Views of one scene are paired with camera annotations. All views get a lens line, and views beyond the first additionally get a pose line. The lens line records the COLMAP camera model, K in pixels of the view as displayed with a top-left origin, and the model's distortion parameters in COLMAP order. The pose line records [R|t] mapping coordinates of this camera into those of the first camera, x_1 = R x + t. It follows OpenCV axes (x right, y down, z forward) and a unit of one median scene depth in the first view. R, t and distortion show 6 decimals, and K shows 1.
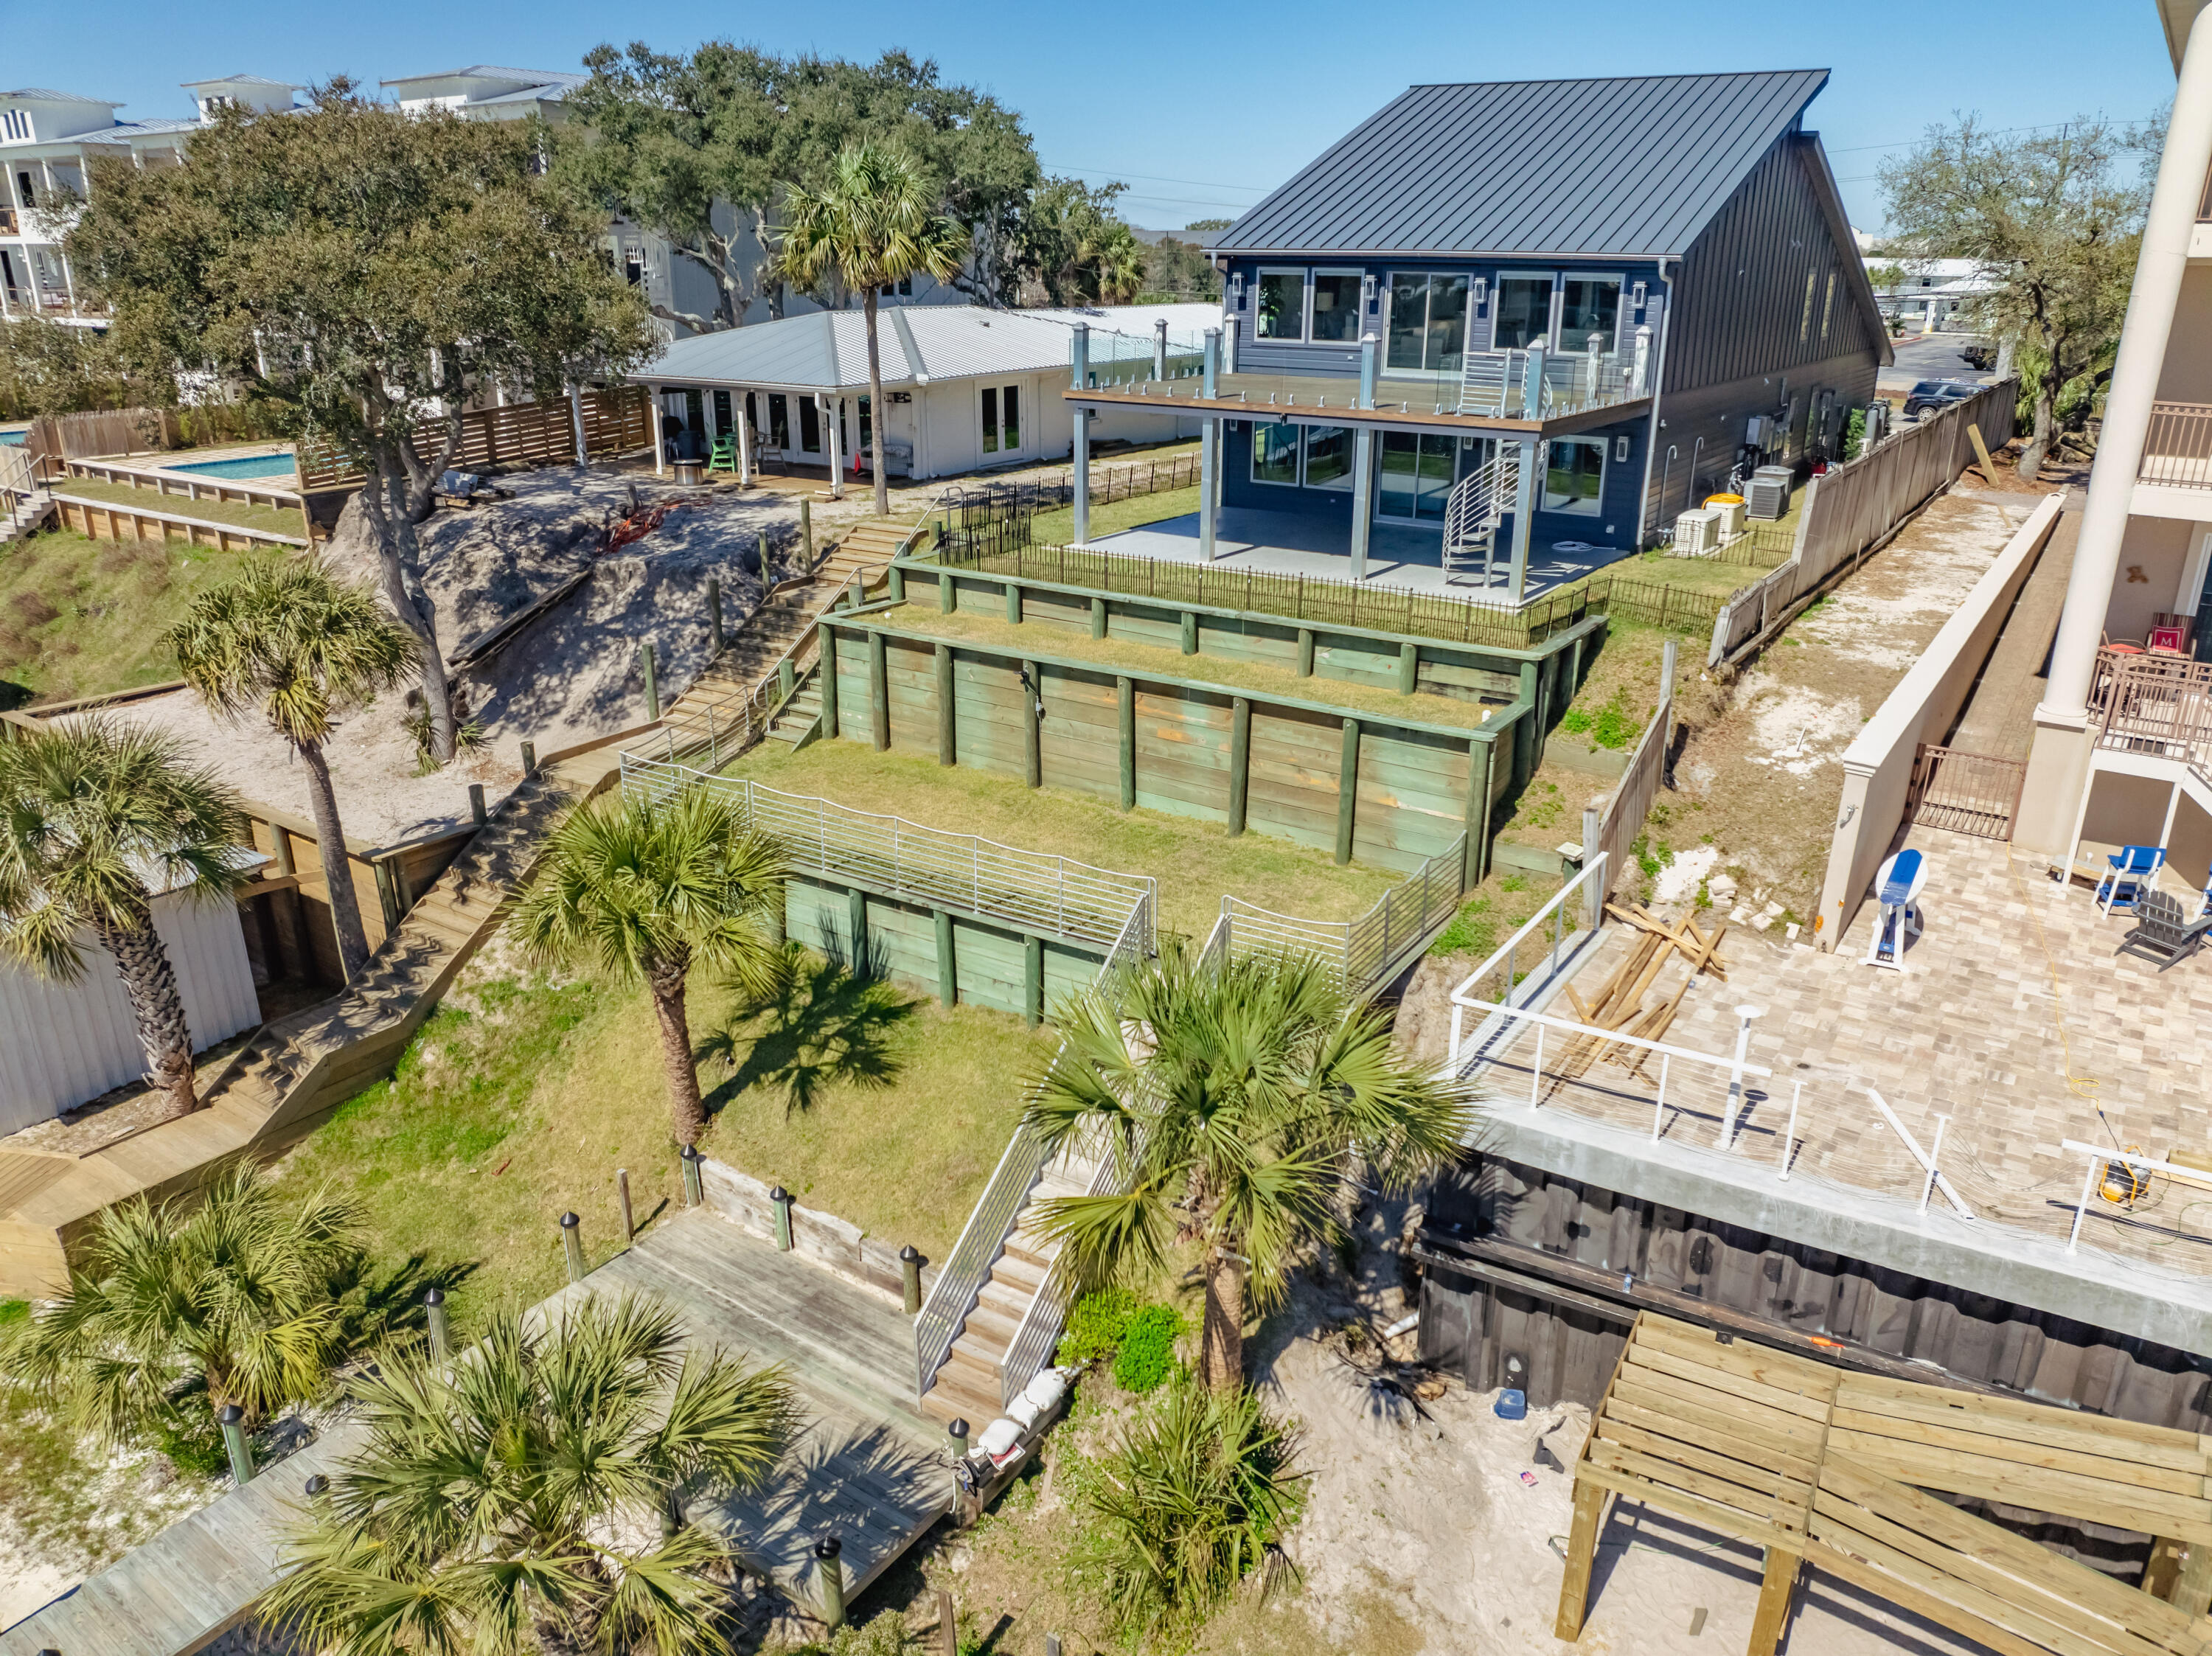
lens RADIAL K [[1550.4, 0, 1113.7], [0, 1550.4, 823.1], [0, 0, 1]] dist [-0.040791, 0.005068]
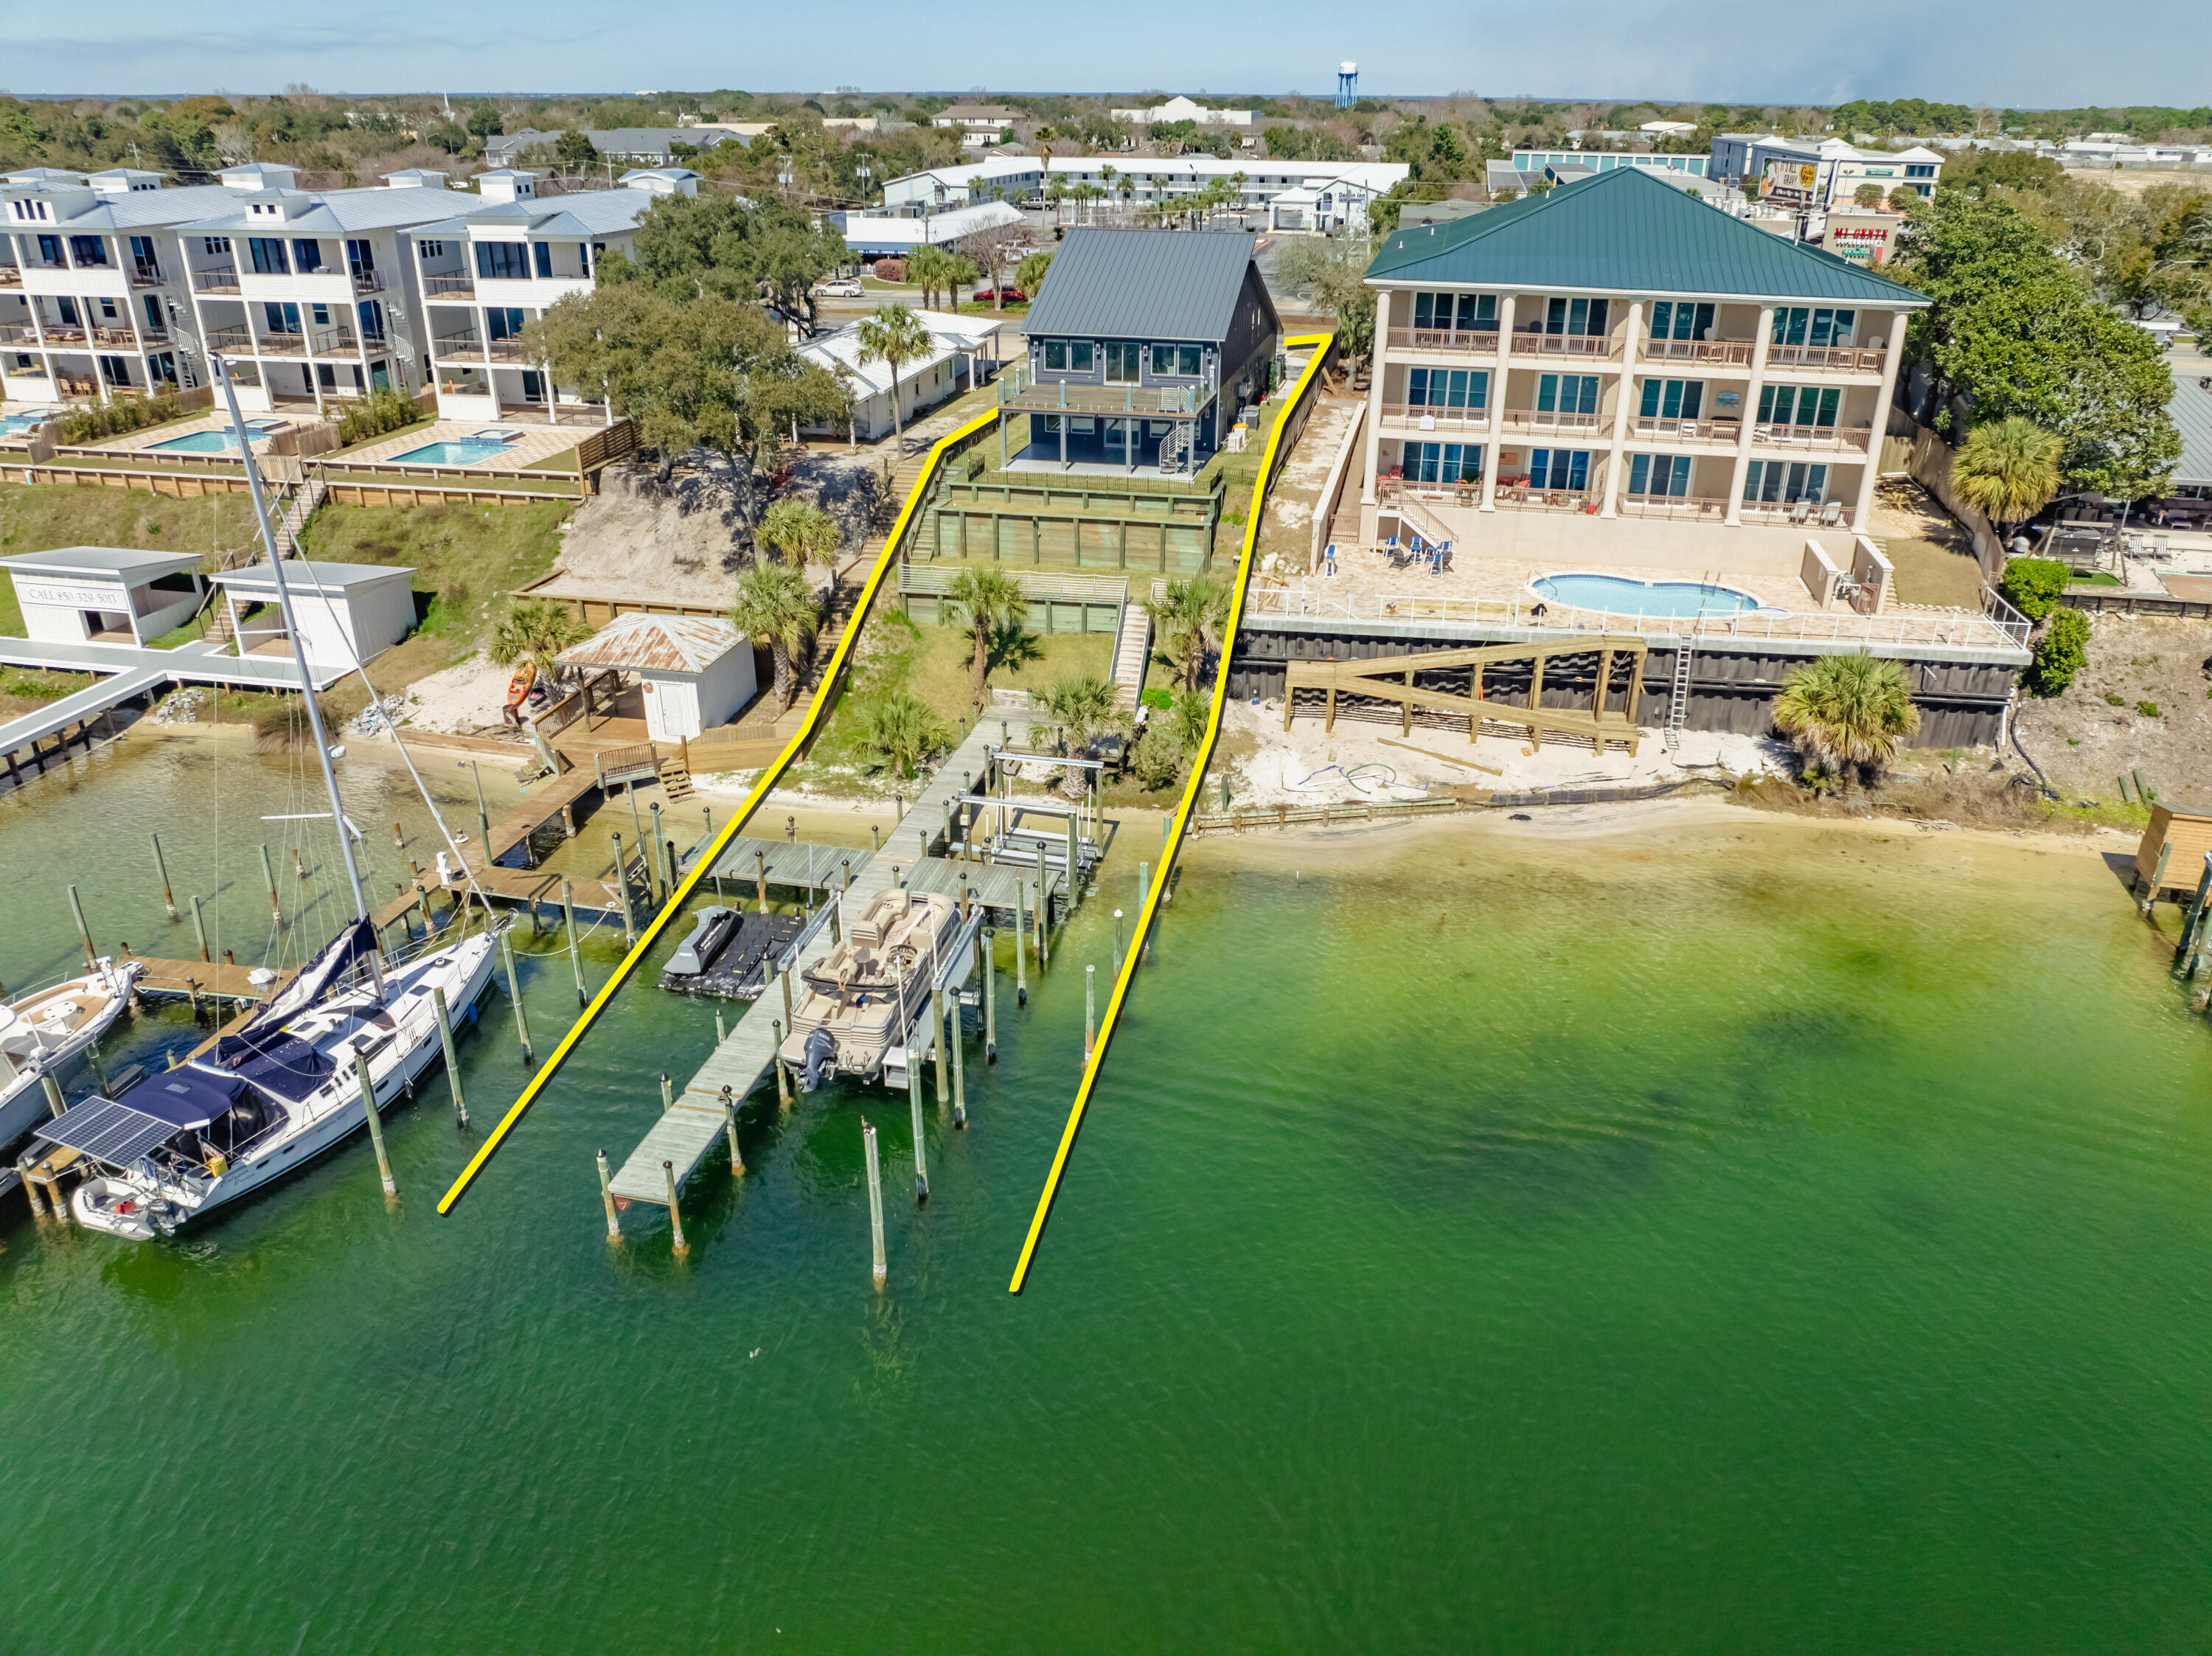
lens RADIAL K [[1542.1, 0, 1106.0], [0, 1542.1, 828.0], [0, 0, 1]] dist [-0.031305, -0.002315]
pose [[0.926444, -0.163242, 0.339195, -0.846730], [0.130383, 0.984457, 0.117667, 0.118853], [-0.353131, -0.064787, 0.933328, -1.440355]]
